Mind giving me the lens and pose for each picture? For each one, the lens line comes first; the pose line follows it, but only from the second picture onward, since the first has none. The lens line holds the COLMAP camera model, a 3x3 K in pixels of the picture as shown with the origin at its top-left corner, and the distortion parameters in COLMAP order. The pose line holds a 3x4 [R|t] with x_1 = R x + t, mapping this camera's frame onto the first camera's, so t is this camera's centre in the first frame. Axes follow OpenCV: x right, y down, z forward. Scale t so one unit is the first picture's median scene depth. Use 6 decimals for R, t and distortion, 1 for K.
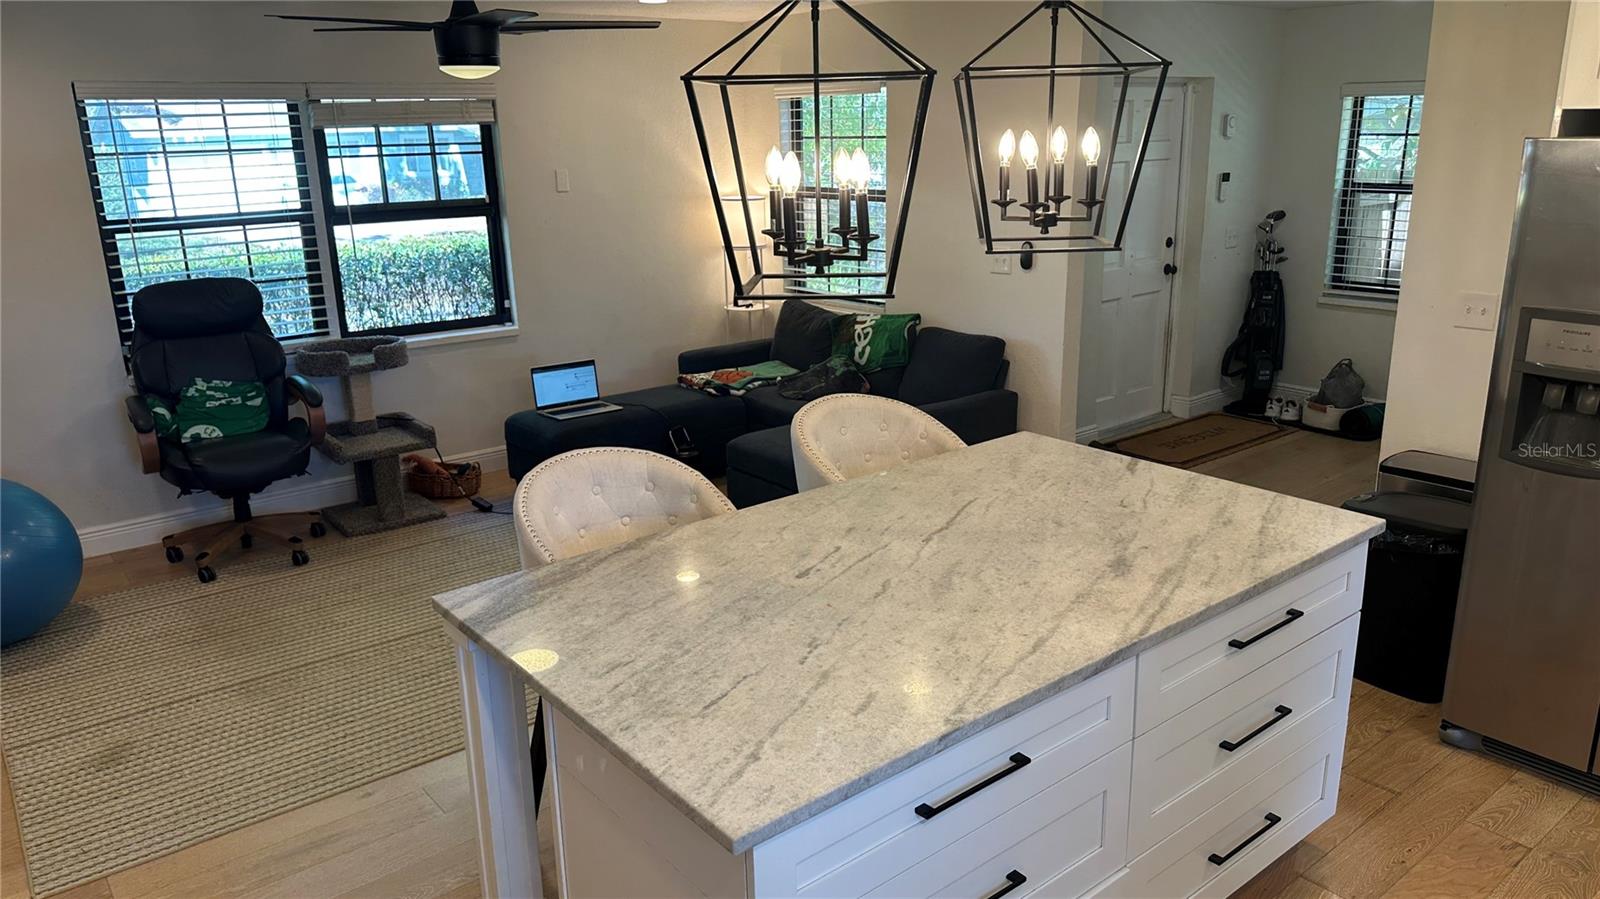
lens RADIAL K [[1112.5, 0, 789.8], [0, 1112.5, 427.0], [0, 0, 1]] dist [0.061016, -0.074173]
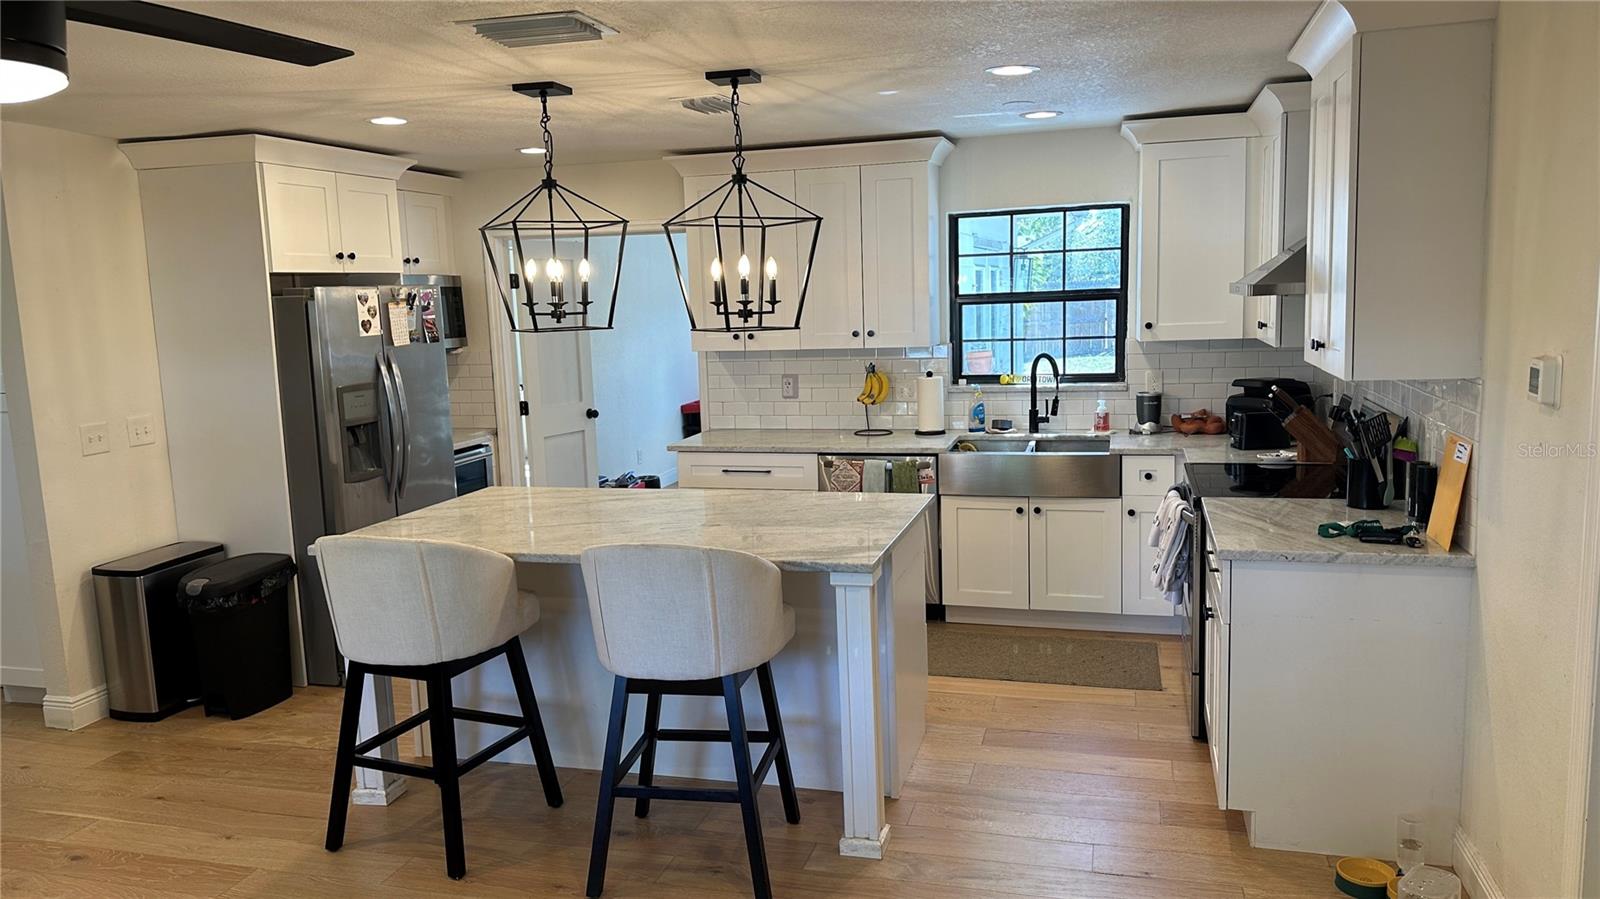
lens RADIAL K [[1112.5, 0, 792.3], [0, 1112.5, 441.0], [0, 0, 1]] dist [0.061016, -0.074173]
pose [[-0.568966, -0.061938, 0.820025, -1.159596], [0.263180, 0.931002, 0.252925, -0.298594], [-0.779111, 0.359720, -0.513408, 1.463430]]
